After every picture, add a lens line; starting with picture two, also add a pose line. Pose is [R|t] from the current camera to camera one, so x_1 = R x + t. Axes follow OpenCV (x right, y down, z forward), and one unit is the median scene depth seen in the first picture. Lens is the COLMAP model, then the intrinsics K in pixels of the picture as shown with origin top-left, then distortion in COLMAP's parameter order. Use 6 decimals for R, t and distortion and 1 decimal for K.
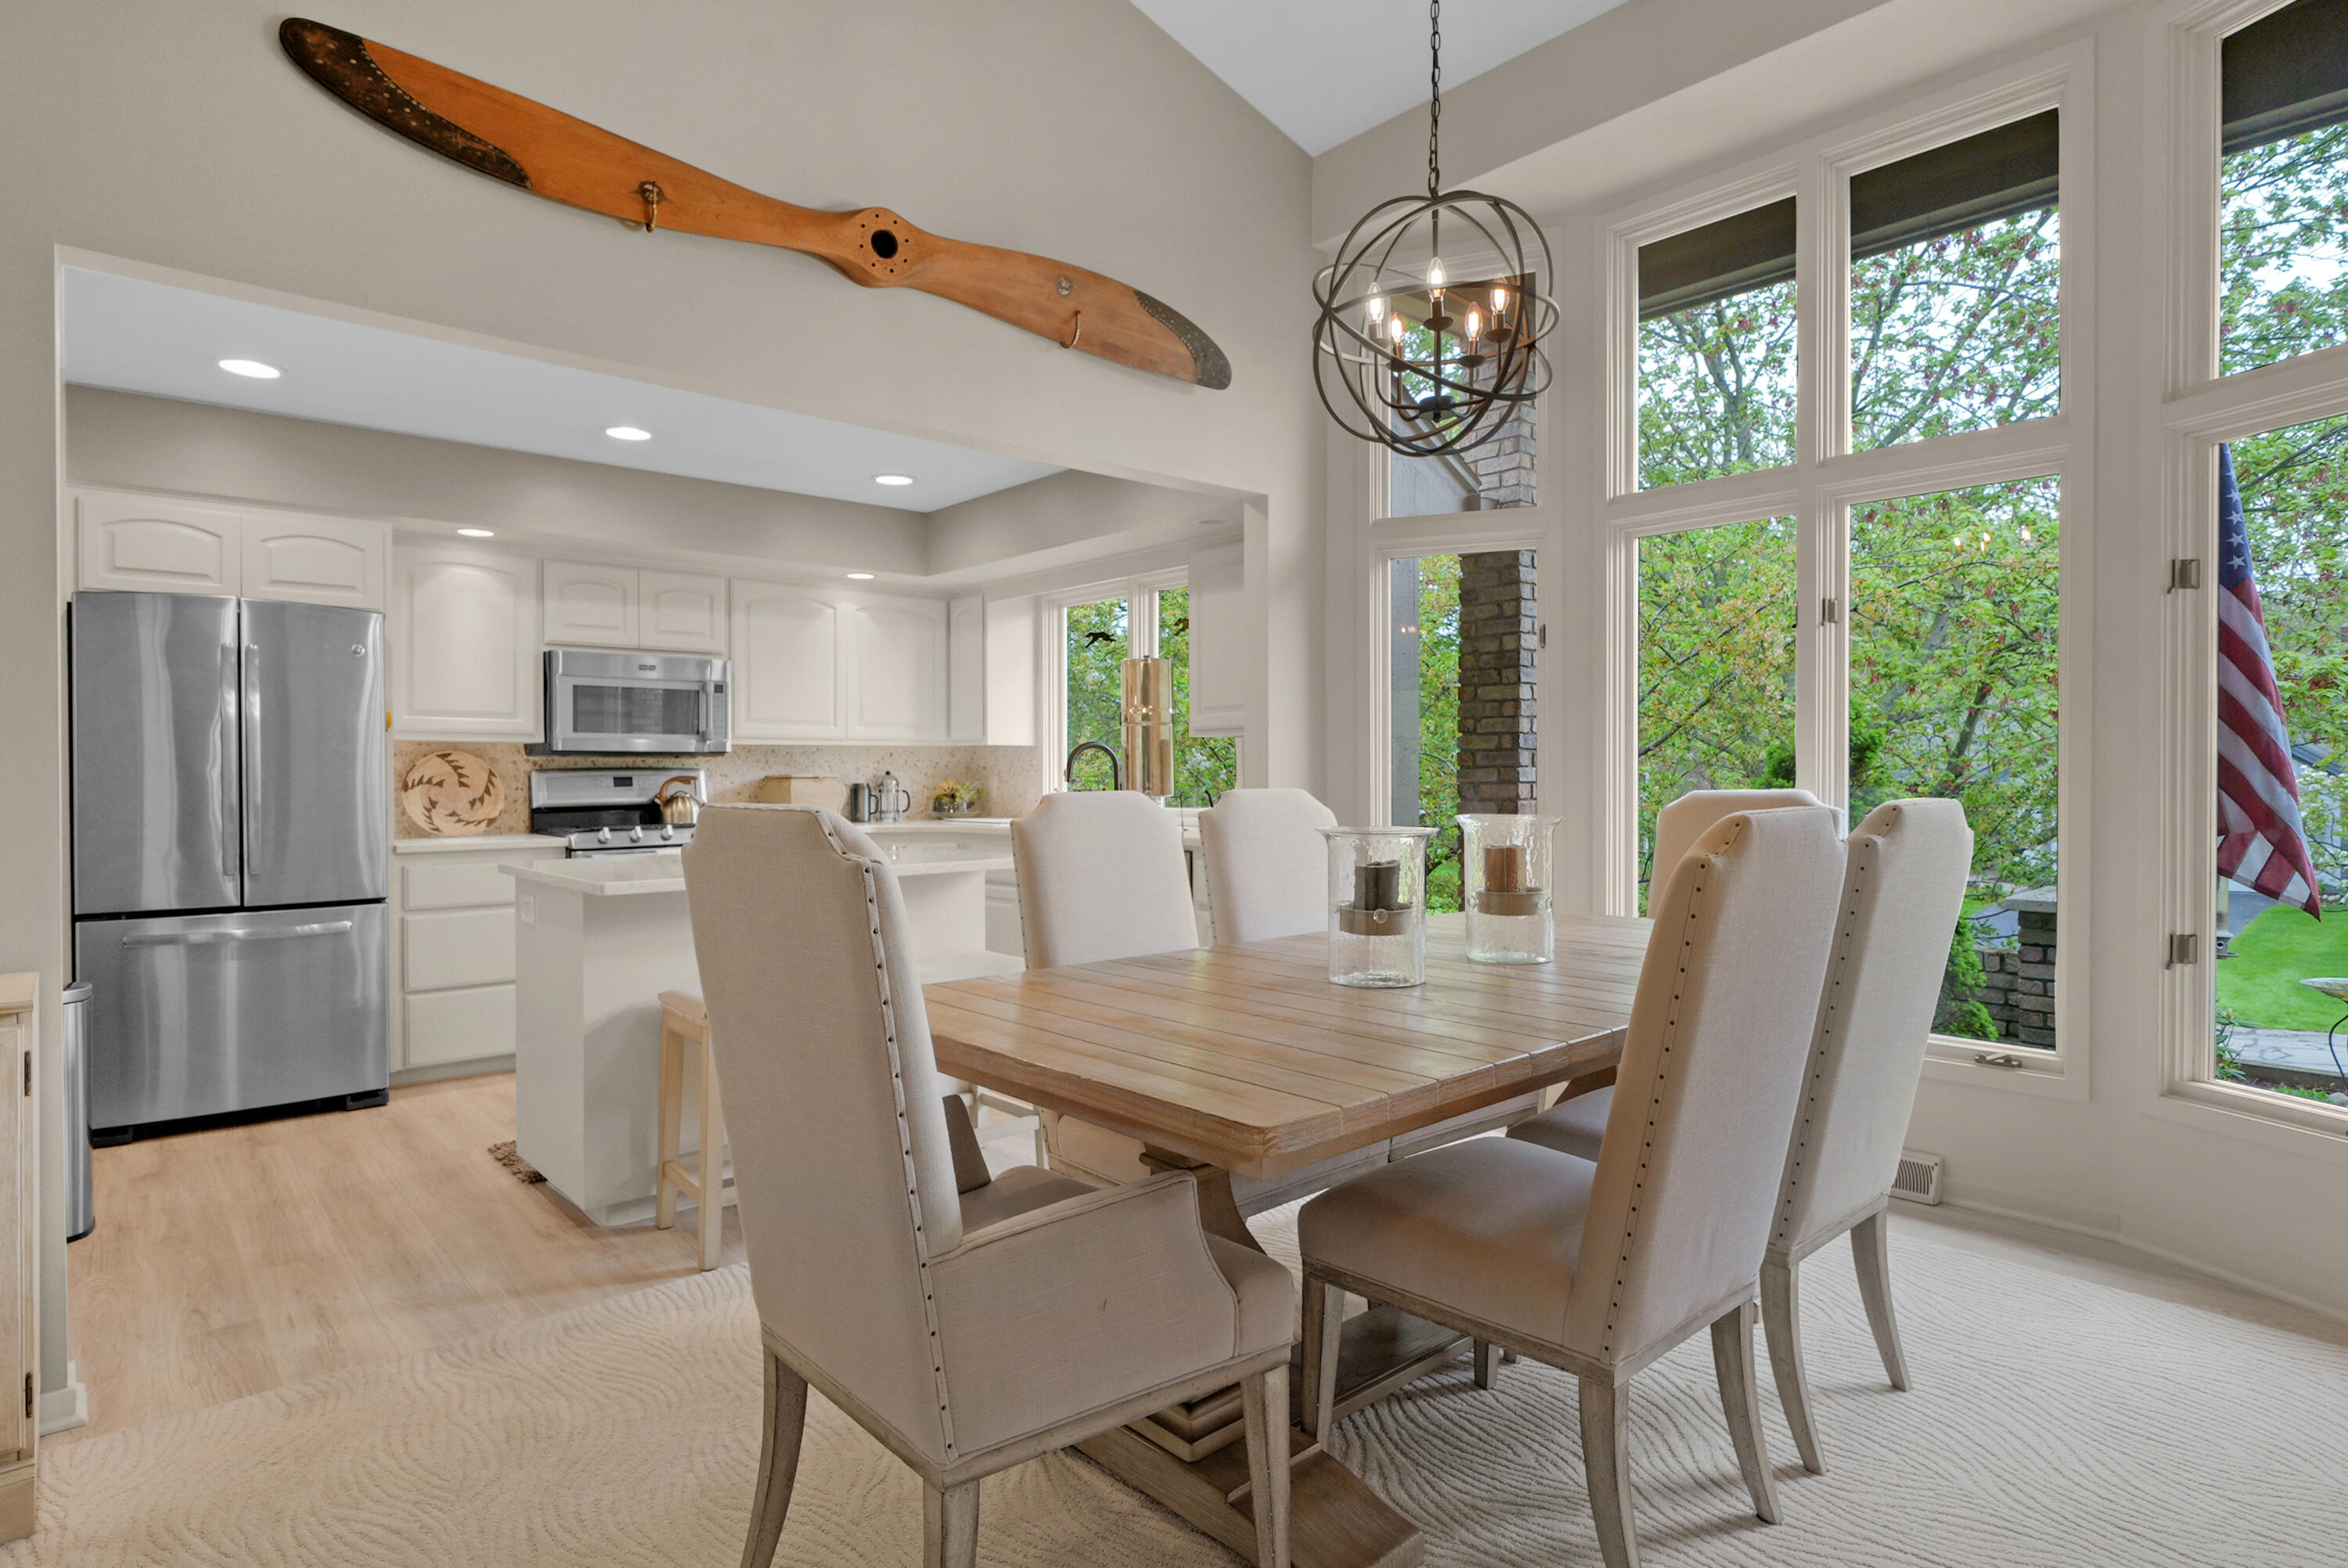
lens RADIAL K [[1063.8, 0, 1062.8], [0, 1063.8, 775.3], [0, 0, 1]] dist [0.010967, -0.000653]
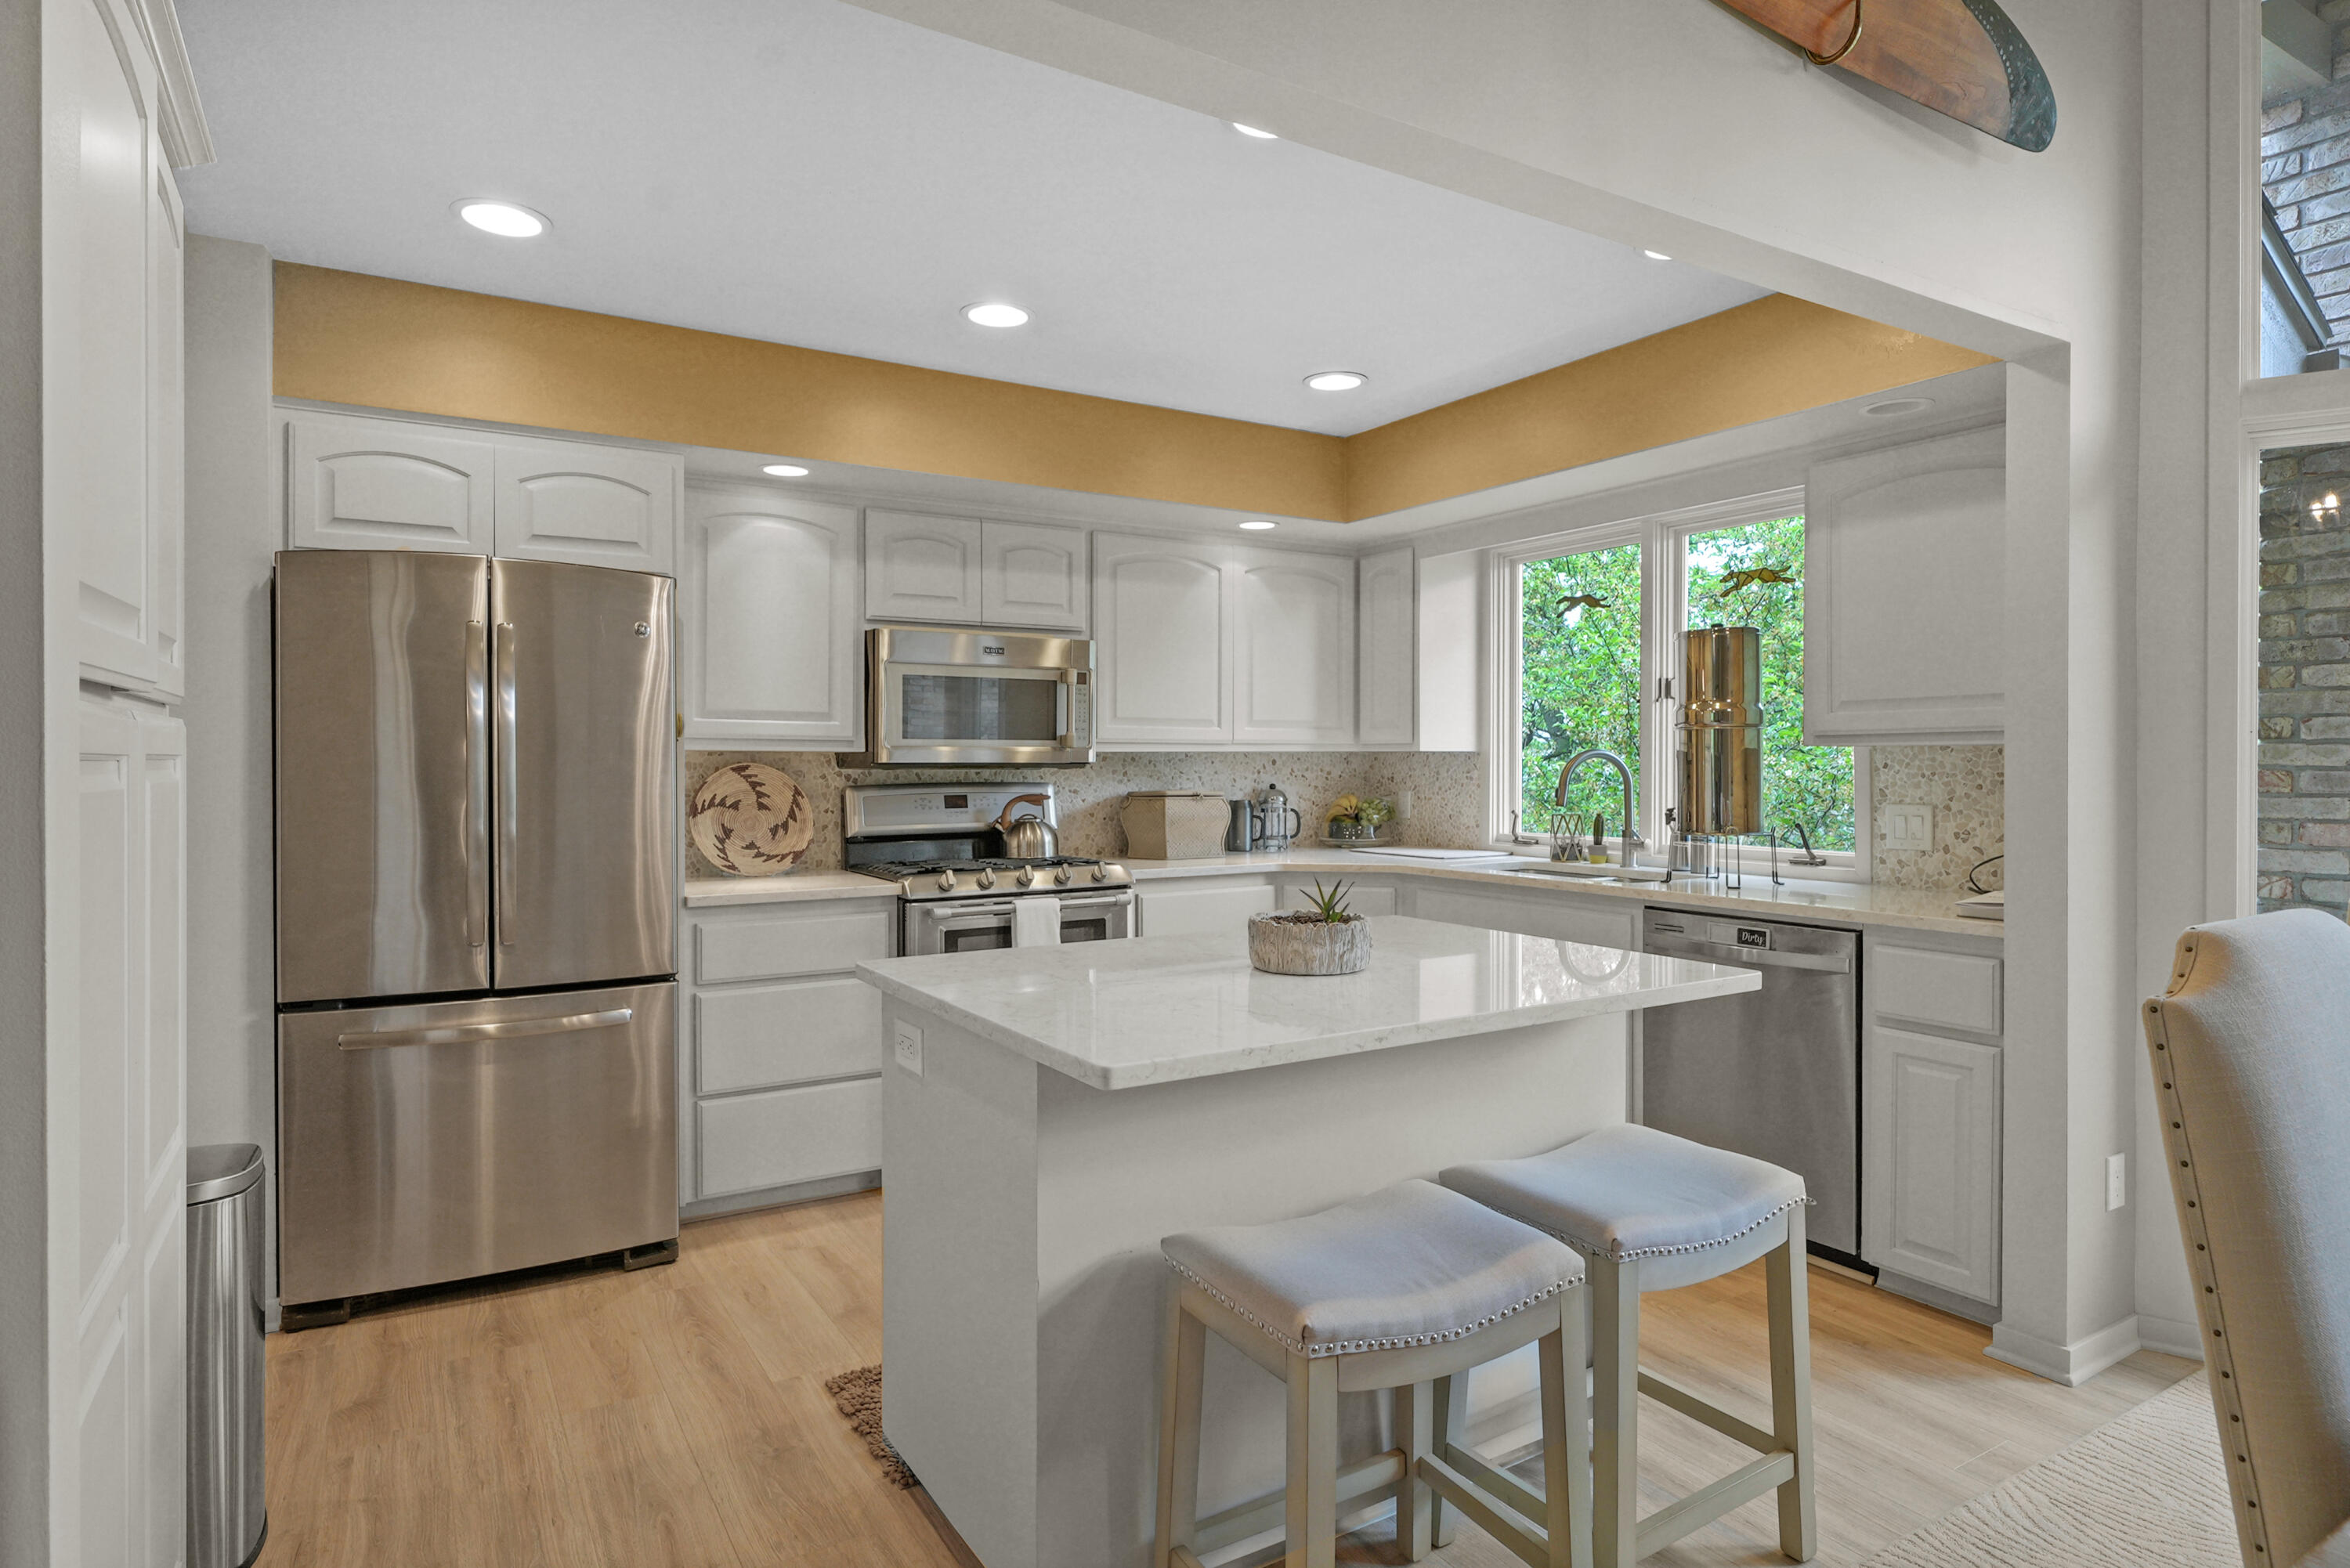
lens RADIAL K [[1189.6, 0, 1196.4], [0, 1189.6, 769.7], [0, 0, 1]] dist [0.003278, 0.001879]
pose [[0.990882, 0.002975, -0.134702, -0.146284], [-0.003190, 0.999994, -0.001381, -0.018185], [0.134697, 0.001798, 0.990885, 0.207839]]
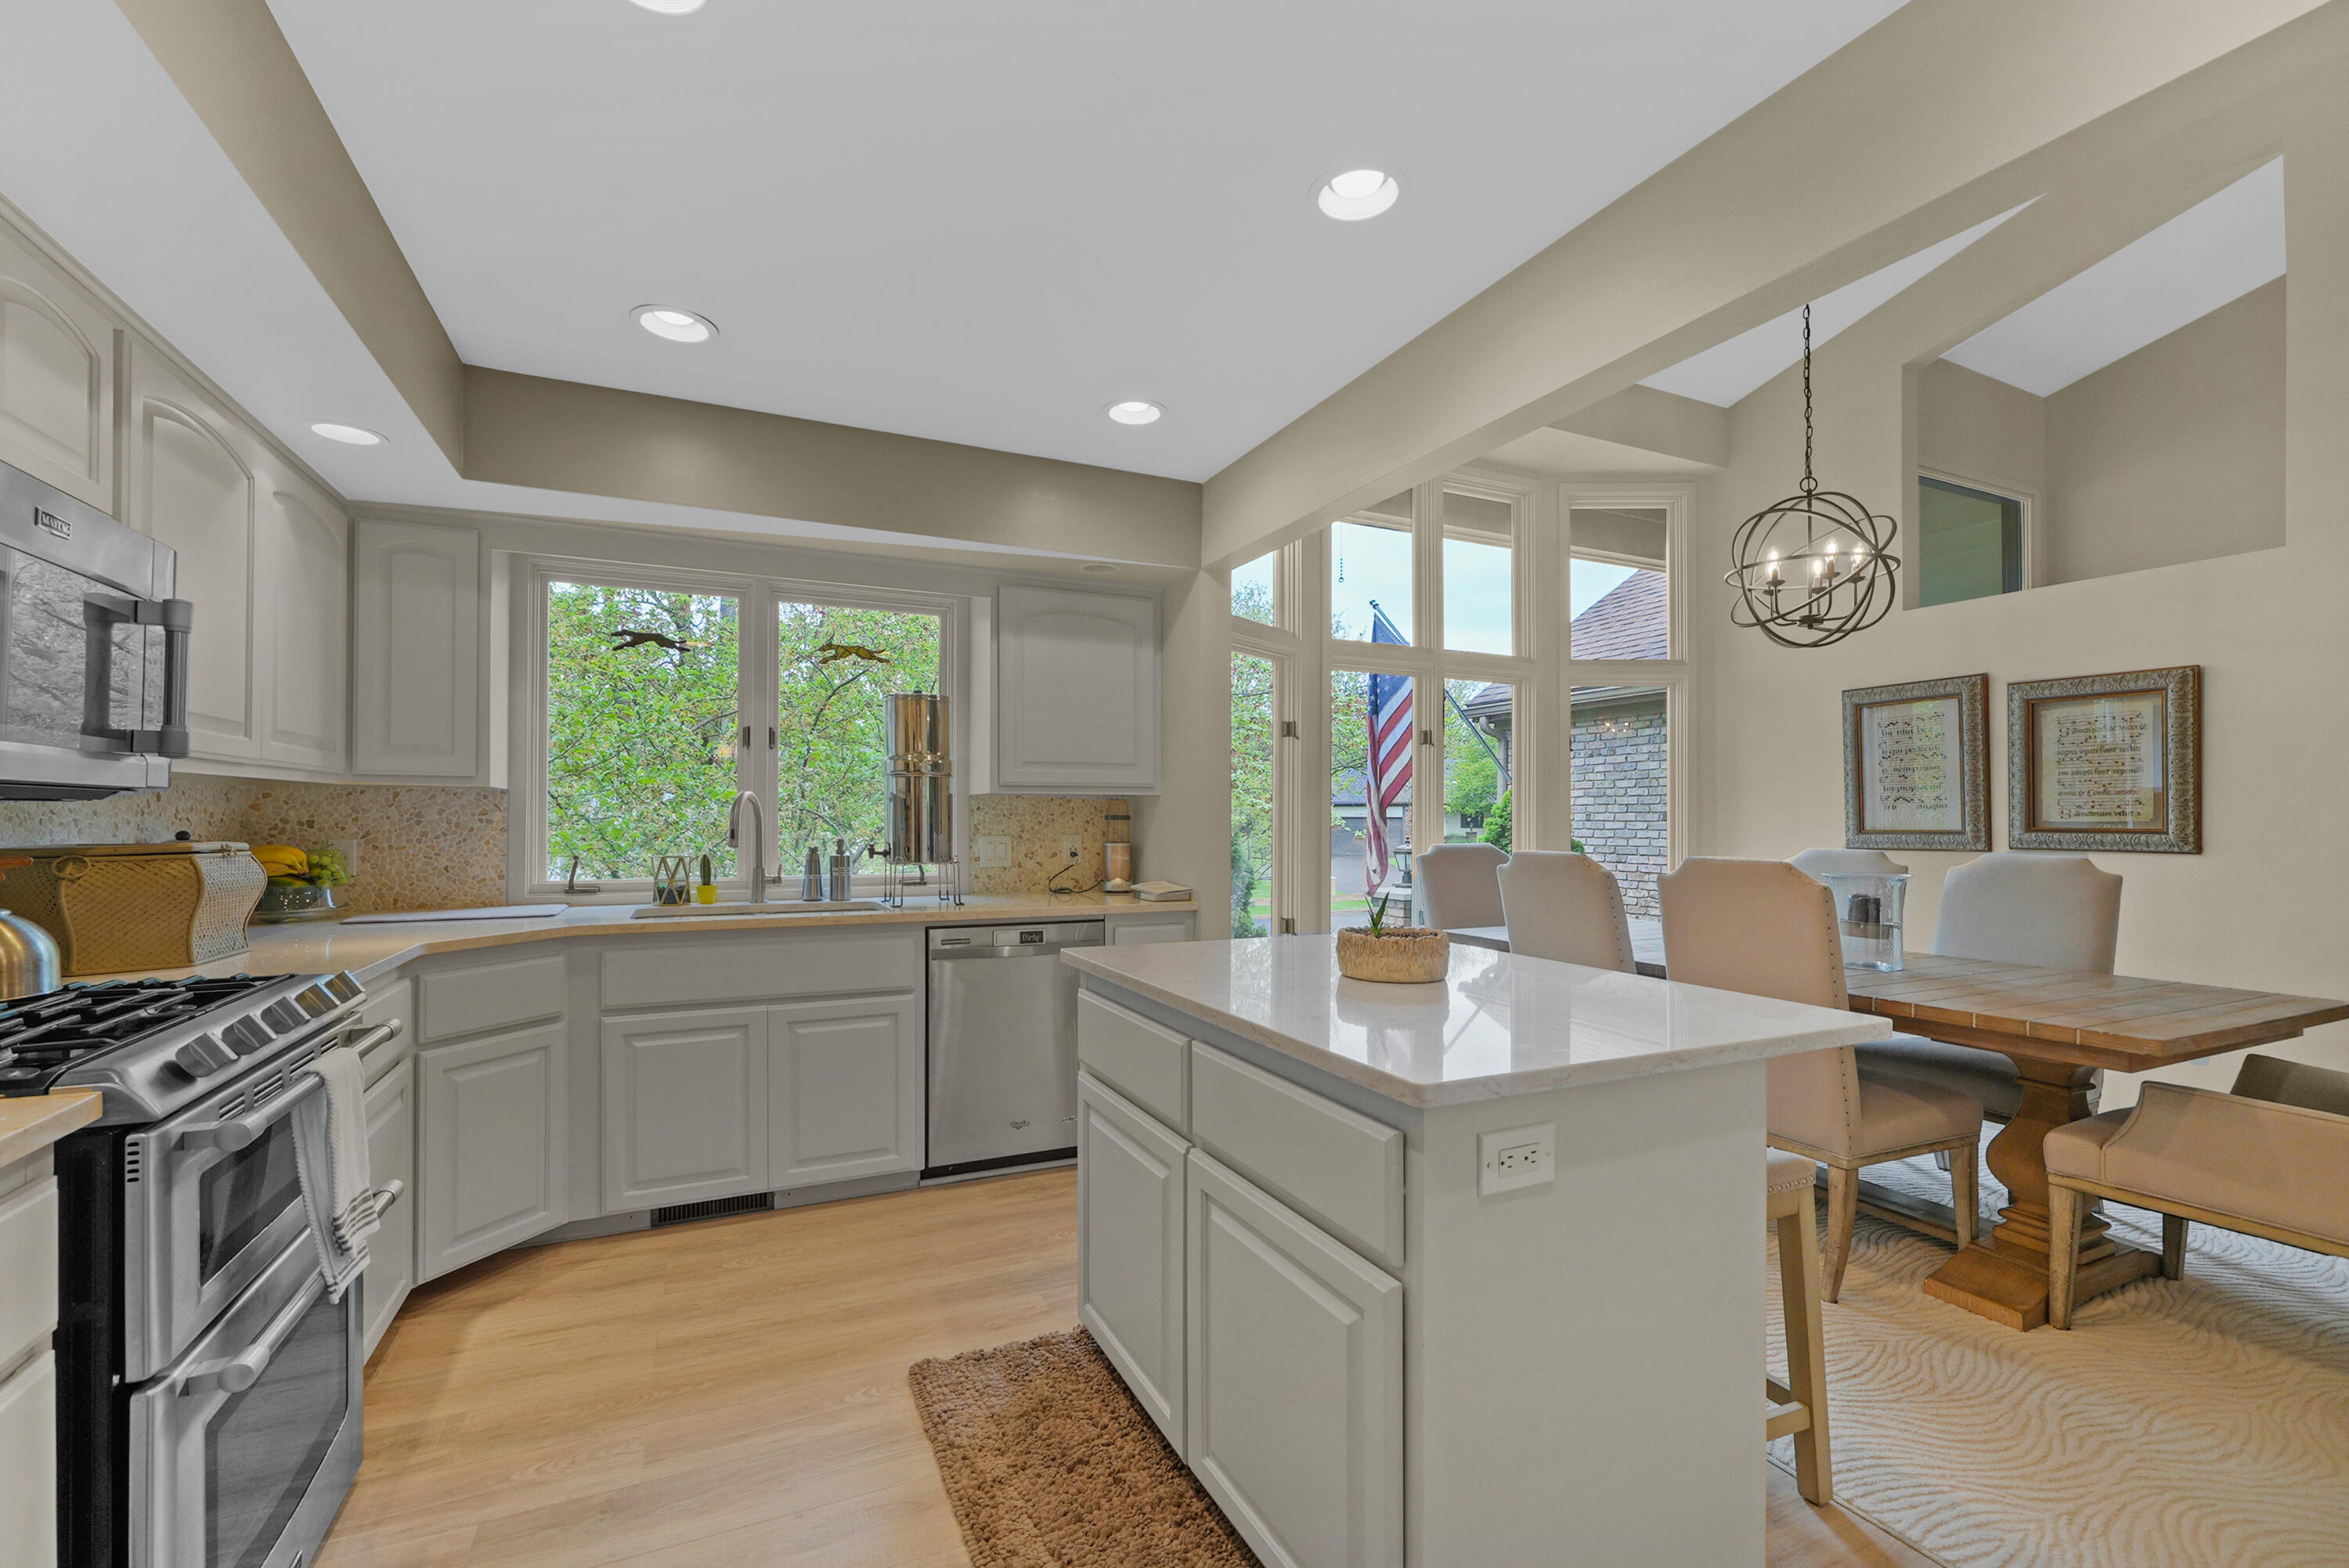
lens RADIAL K [[926.3, 0, 1170.2], [0, 926.3, 812.7], [0, 0, 1]] dist [-0.012867, 0.000316]
pose [[0.314204, 0.008454, 0.949318, -0.581164], [0.003078, 0.999946, -0.009924, -0.009943], [-0.949350, 0.006040, 0.314161, 0.636670]]
